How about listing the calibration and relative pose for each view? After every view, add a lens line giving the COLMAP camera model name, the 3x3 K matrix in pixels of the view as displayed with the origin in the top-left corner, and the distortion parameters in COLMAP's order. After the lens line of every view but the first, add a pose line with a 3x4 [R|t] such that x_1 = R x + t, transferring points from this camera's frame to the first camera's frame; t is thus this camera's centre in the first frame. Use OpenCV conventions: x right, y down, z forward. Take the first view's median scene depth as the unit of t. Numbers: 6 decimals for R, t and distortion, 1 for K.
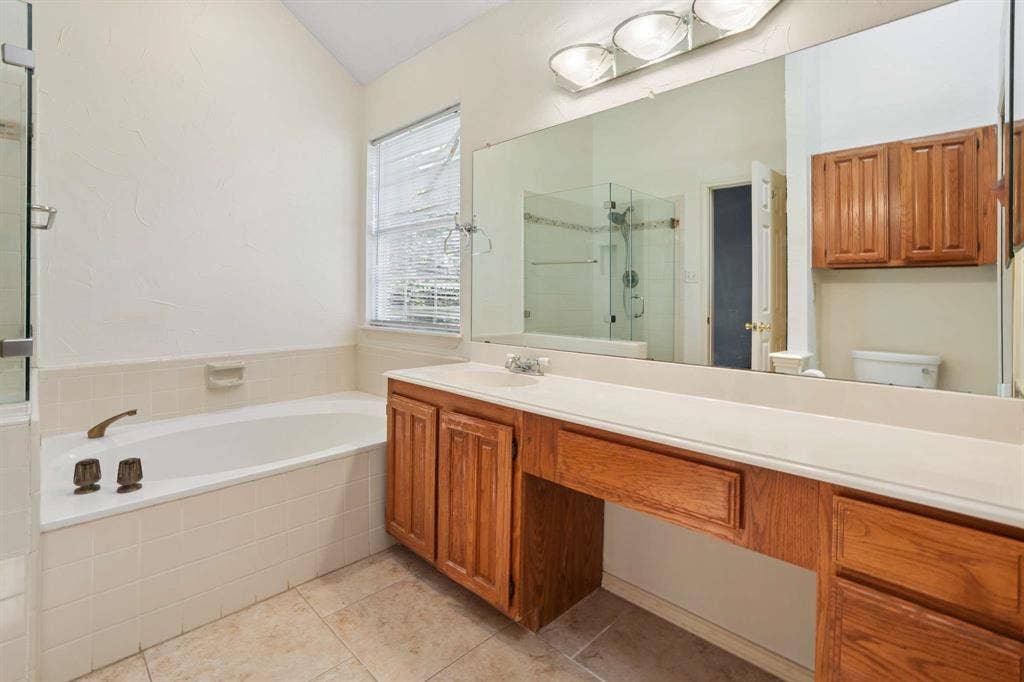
lens RADIAL K [[485.2, 0, 512.8], [0, 485.2, 297.2], [0, 0, 1]] dist [-0.000795, 0.000539]
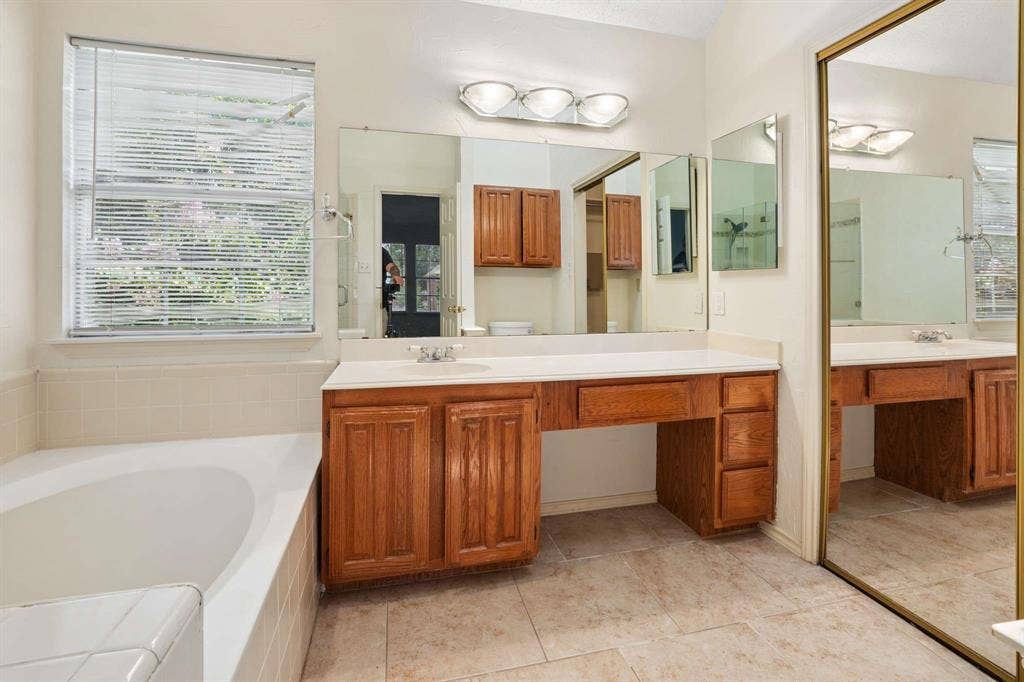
lens RADIAL K [[466.9, 0, 512.5], [0, 466.9, 278.4], [0, 0, 1]] dist [-0.003121, -0.000253]
pose [[0.514684, 0.006331, 0.857357, -0.766033], [0.002742, 0.999955, -0.009030, -0.014682], [-0.857376, 0.006998, 0.514644, 0.332261]]
